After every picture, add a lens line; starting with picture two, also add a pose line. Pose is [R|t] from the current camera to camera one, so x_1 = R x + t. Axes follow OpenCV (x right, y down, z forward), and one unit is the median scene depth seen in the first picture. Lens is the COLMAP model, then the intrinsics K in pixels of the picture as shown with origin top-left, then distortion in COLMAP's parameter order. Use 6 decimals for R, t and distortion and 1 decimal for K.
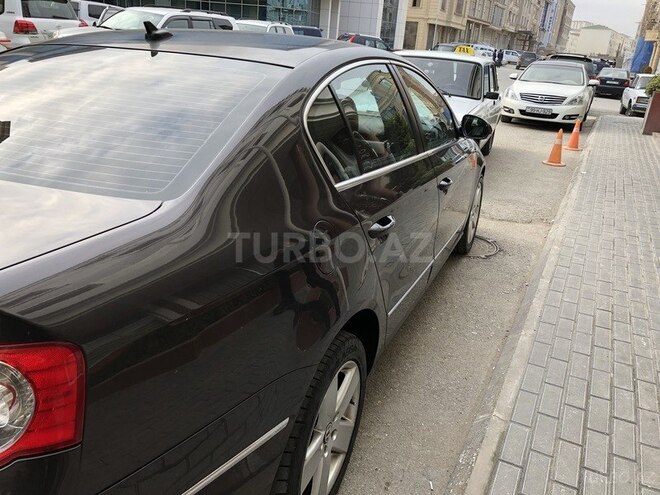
lens RADIAL K [[554.3, 0, 330.0], [0, 554.3, 247.5], [0, 0, 1]] dist [0.008297, 0.005461]
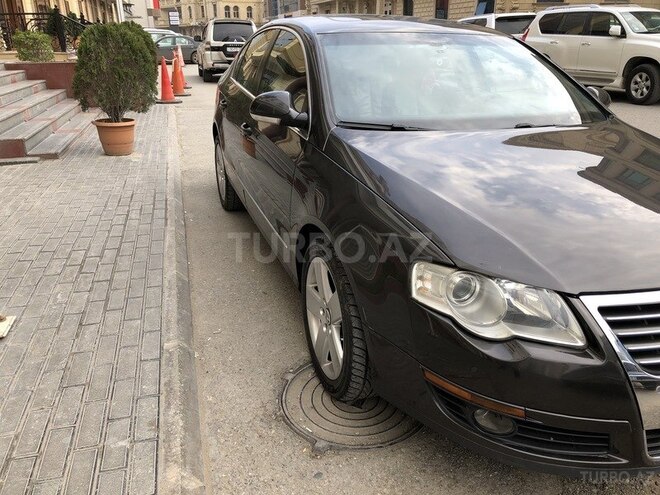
lens RADIAL K [[554.3, 0, 330.0], [0, 554.3, 247.5], [0, 0, 1]] dist [0.008297, 0.005461]
pose [[-0.750154, 0.164596, -0.640450, 0.098338], [-0.285124, 0.793357, 0.537857, -0.068490], [0.596635, 0.586083, -0.548210, 0.213026]]
